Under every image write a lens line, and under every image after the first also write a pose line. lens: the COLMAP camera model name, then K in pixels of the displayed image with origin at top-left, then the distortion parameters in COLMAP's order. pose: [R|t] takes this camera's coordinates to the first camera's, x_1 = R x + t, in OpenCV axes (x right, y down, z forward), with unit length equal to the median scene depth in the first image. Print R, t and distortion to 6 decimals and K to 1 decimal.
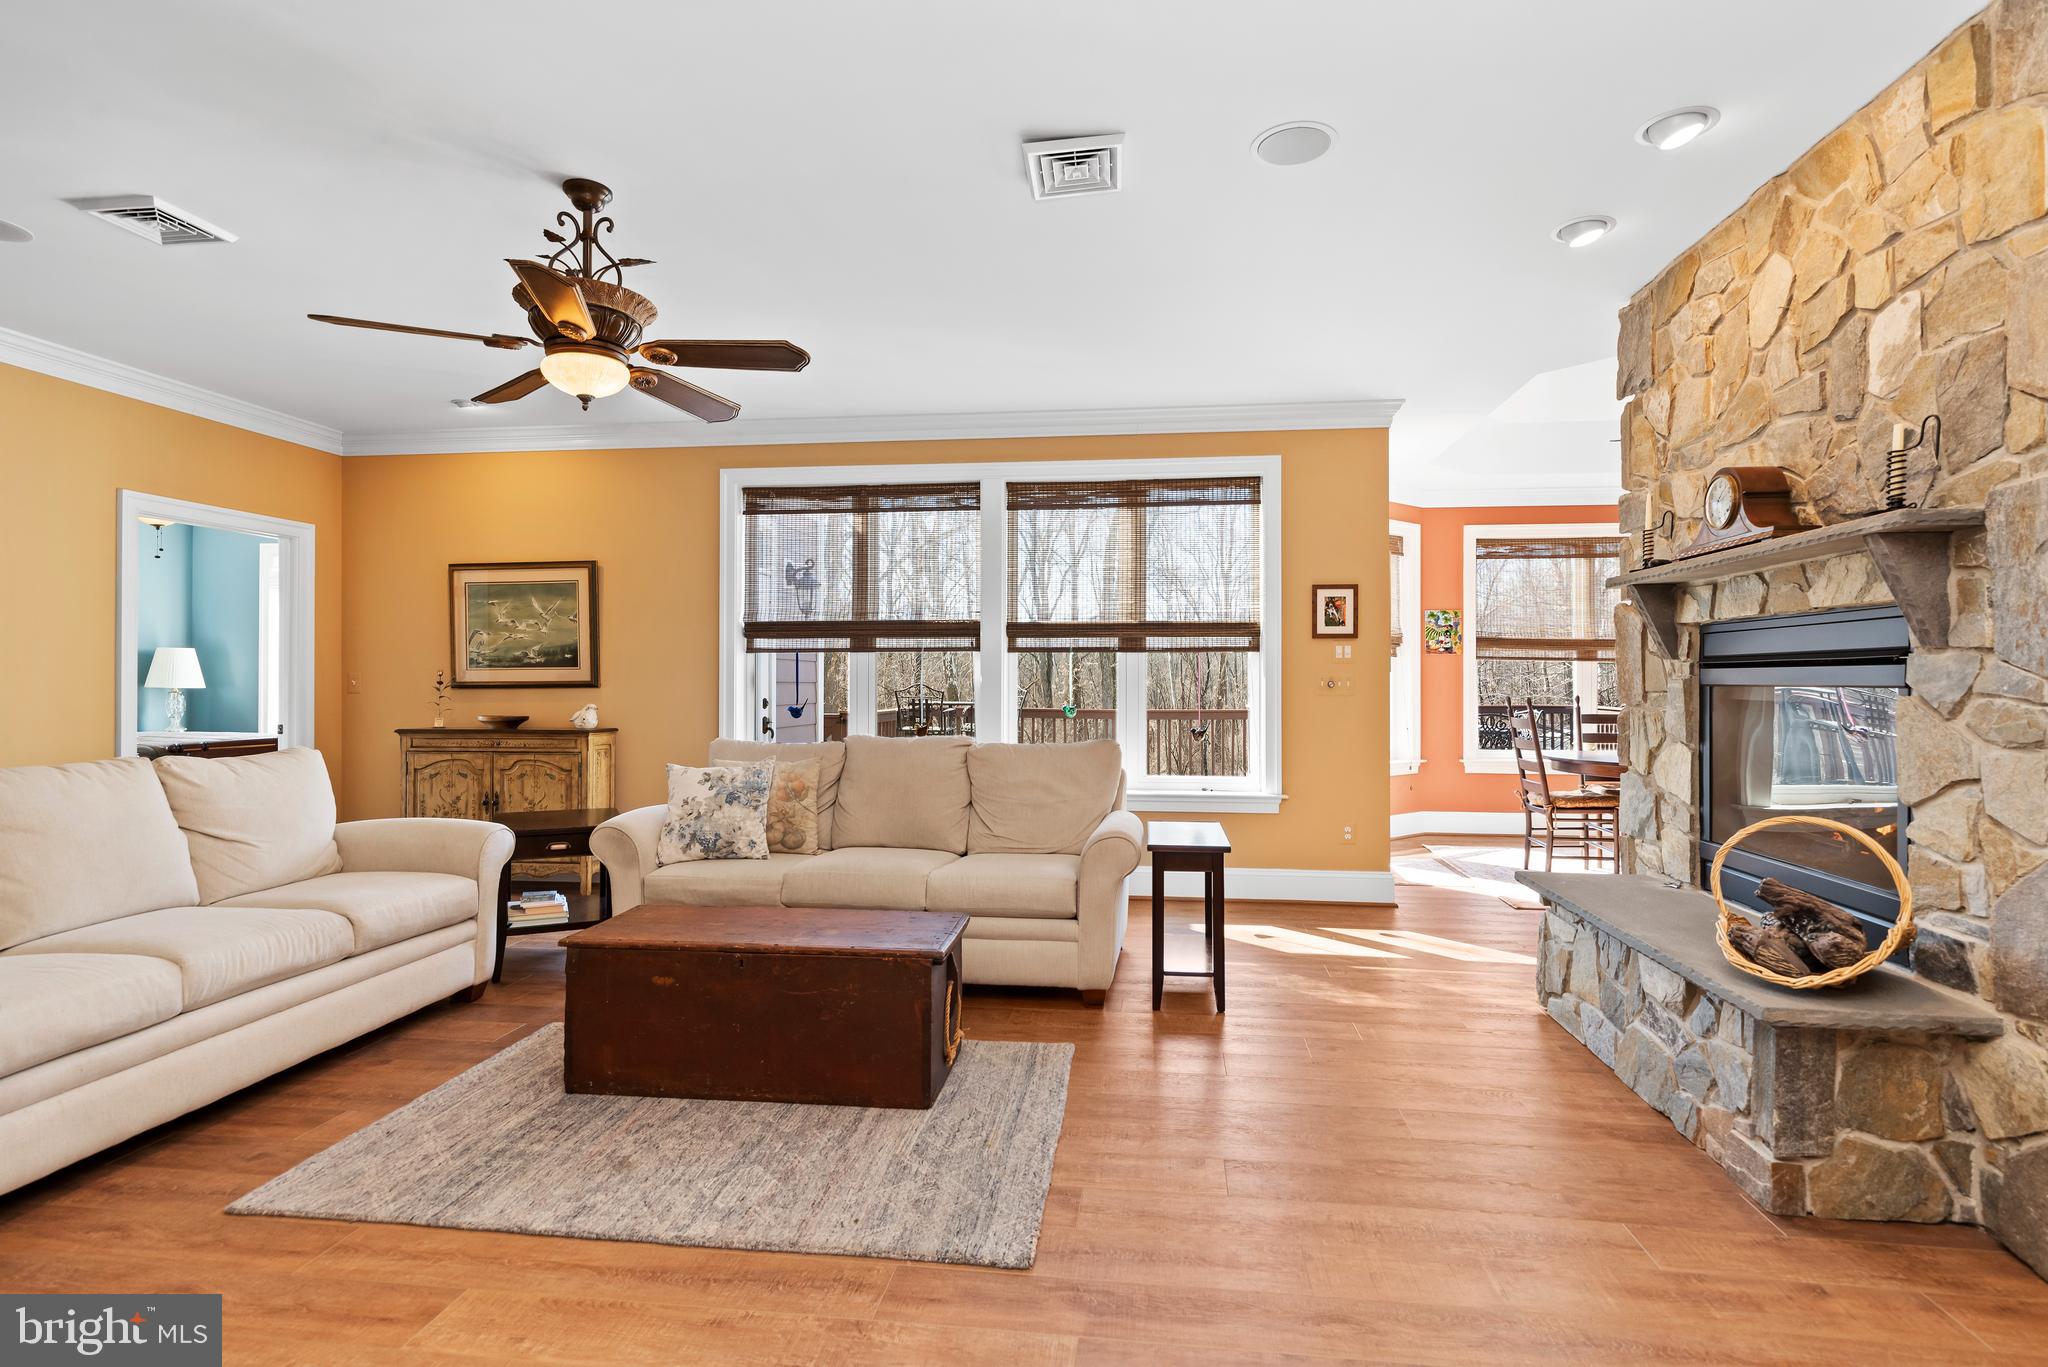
lens RADIAL K [[996.3, 0, 1045.5], [0, 996.3, 679.1], [0, 0, 1]] dist [-0.000526, 0.000681]
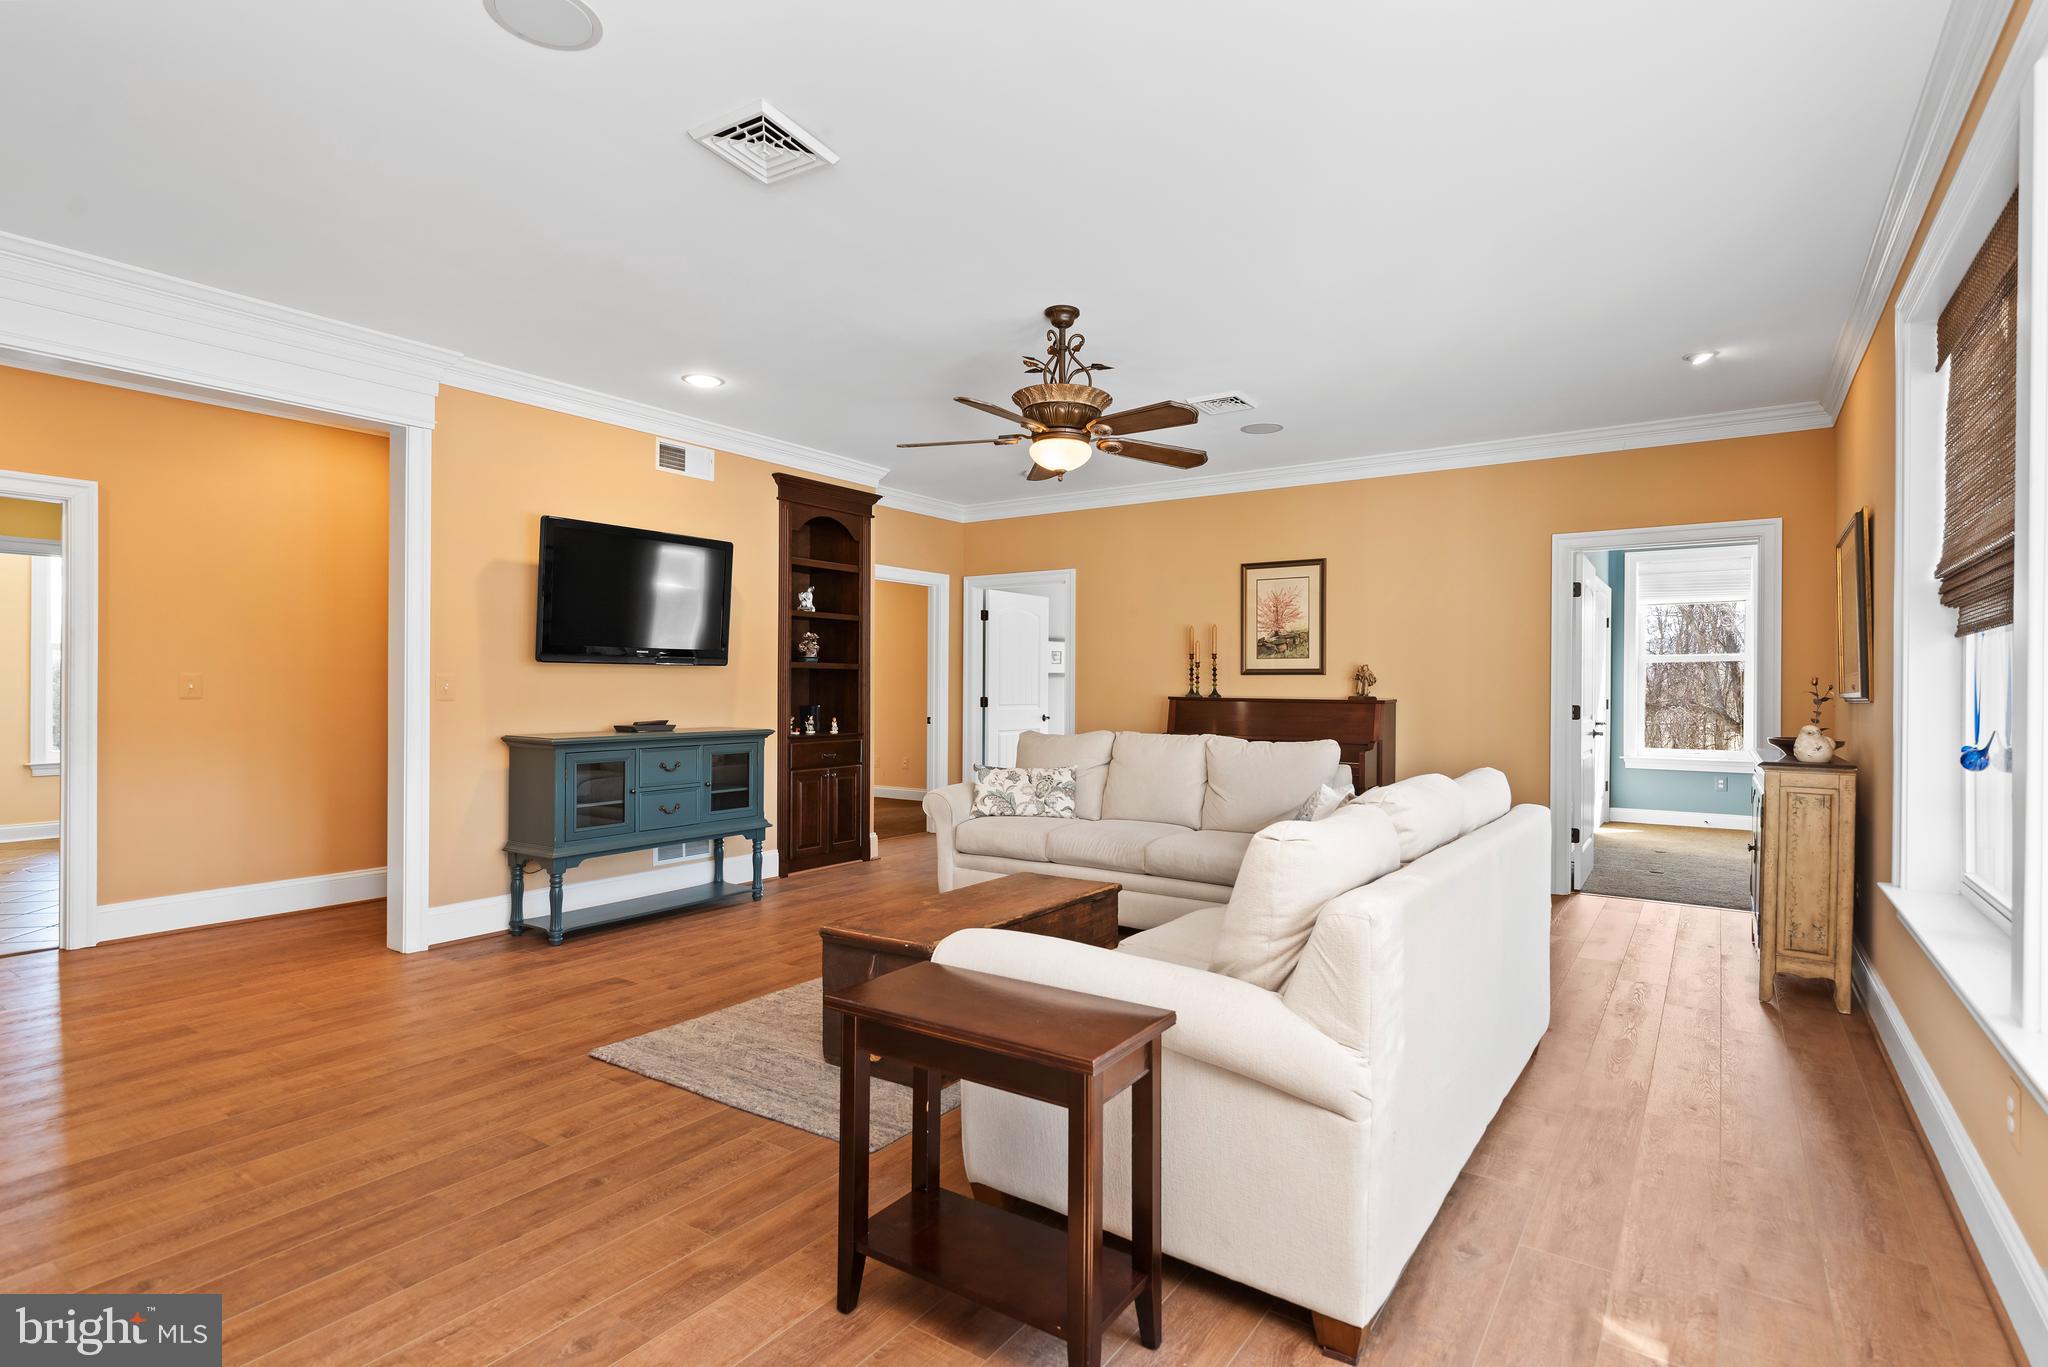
lens RADIAL K [[996.3, 0, 1045.5], [0, 996.3, 679.1], [0, 0, 1]] dist [-0.000526, 0.000681]
pose [[-0.457502, -0.010926, -0.889142, 0.543255], [-0.003154, 0.999938, -0.010664, 0.003437], [0.889203, -0.002074, -0.457508, 1.205898]]
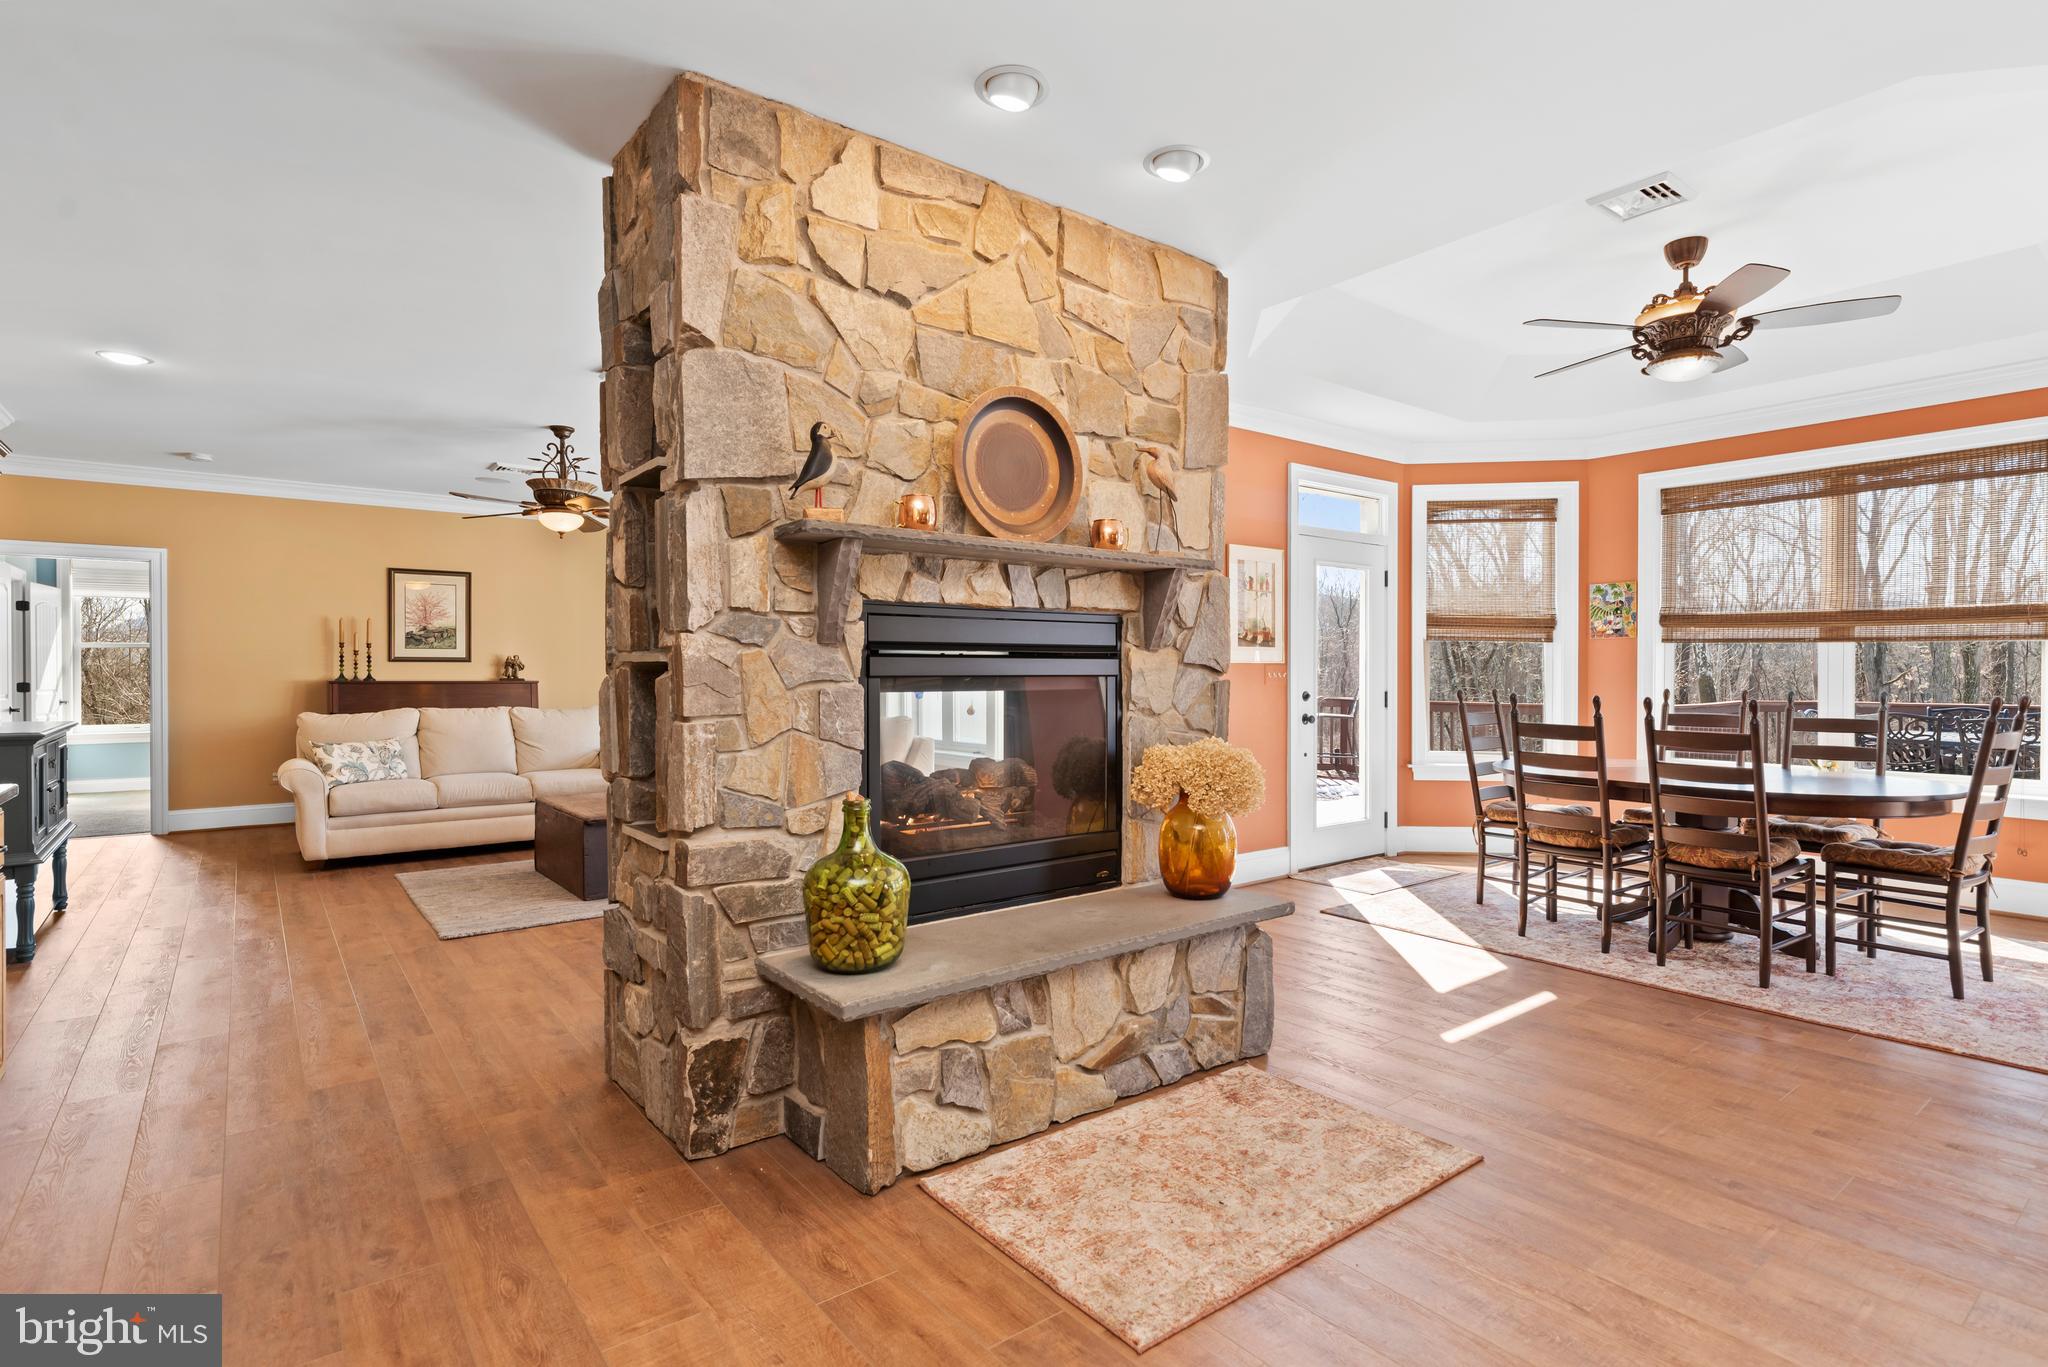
lens RADIAL K [[1004.8, 0, 1041.3], [0, 1004.8, 682.9], [0, 0, 1]] dist [0.002721, -0.000004]
pose [[0.709086, 0.005398, -0.705102, 1.262705], [0.003703, 0.999928, 0.011380, 0.001393], [0.705113, -0.010680, 0.709015, 0.184324]]
